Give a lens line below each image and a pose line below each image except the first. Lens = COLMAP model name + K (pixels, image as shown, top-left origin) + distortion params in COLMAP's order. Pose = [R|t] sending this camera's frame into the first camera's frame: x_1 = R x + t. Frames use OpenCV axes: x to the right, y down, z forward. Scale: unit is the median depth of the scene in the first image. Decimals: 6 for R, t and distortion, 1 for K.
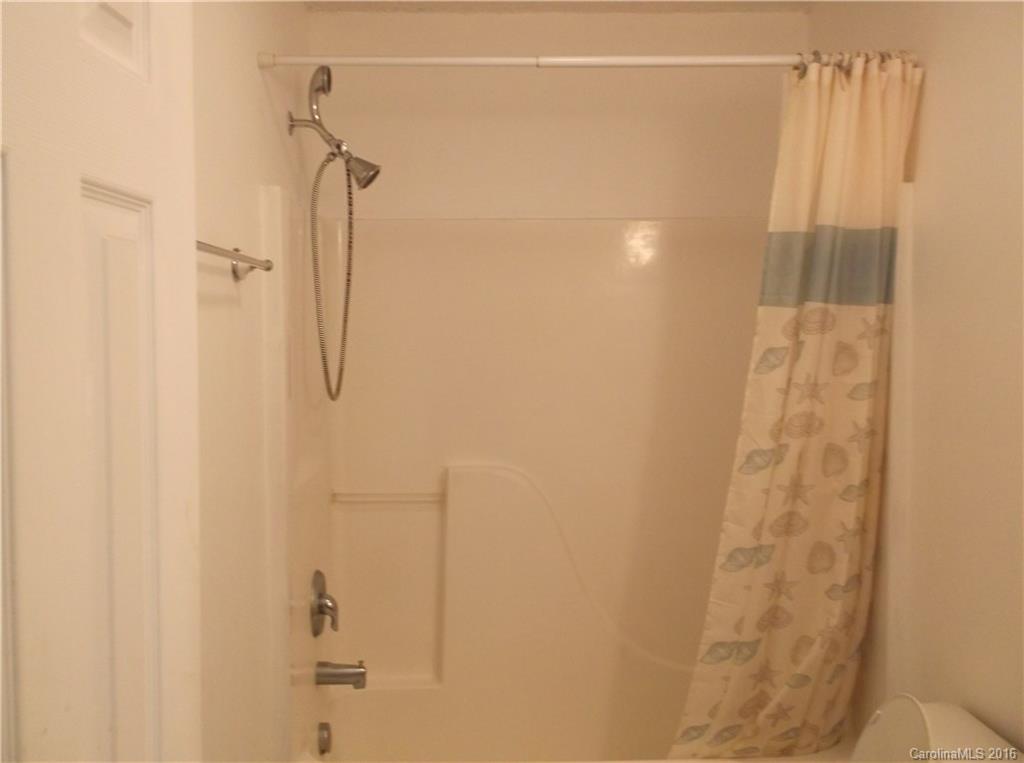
lens RADIAL K [[1010.6, 0, 510.5], [0, 1010.6, 383.1], [0, 0, 1]] dist [0.035756, -0.015578]
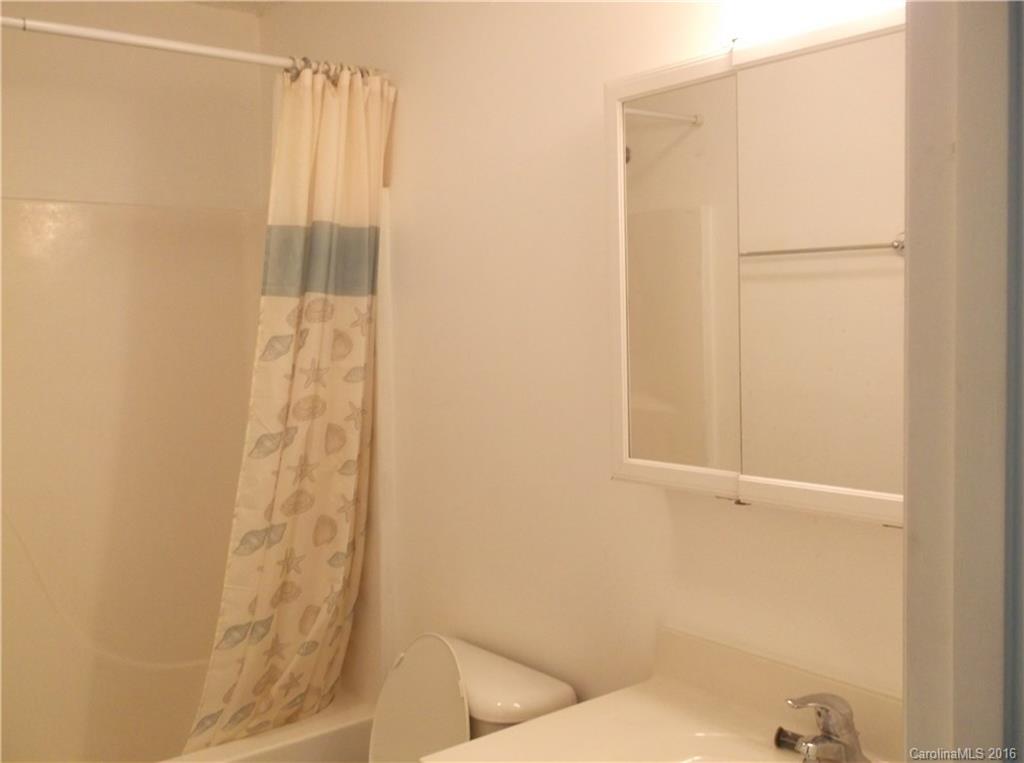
lens RADIAL K [[1010.6, 0, 510.5], [0, 1010.6, 383.1], [0, 0, 1]] dist [0.035756, -0.015578]
pose [[0.815428, -0.043771, 0.577201, -0.148583], [0.039926, 0.999015, 0.019354, 0.003120], [-0.577480, 0.007264, 0.816373, 0.006143]]
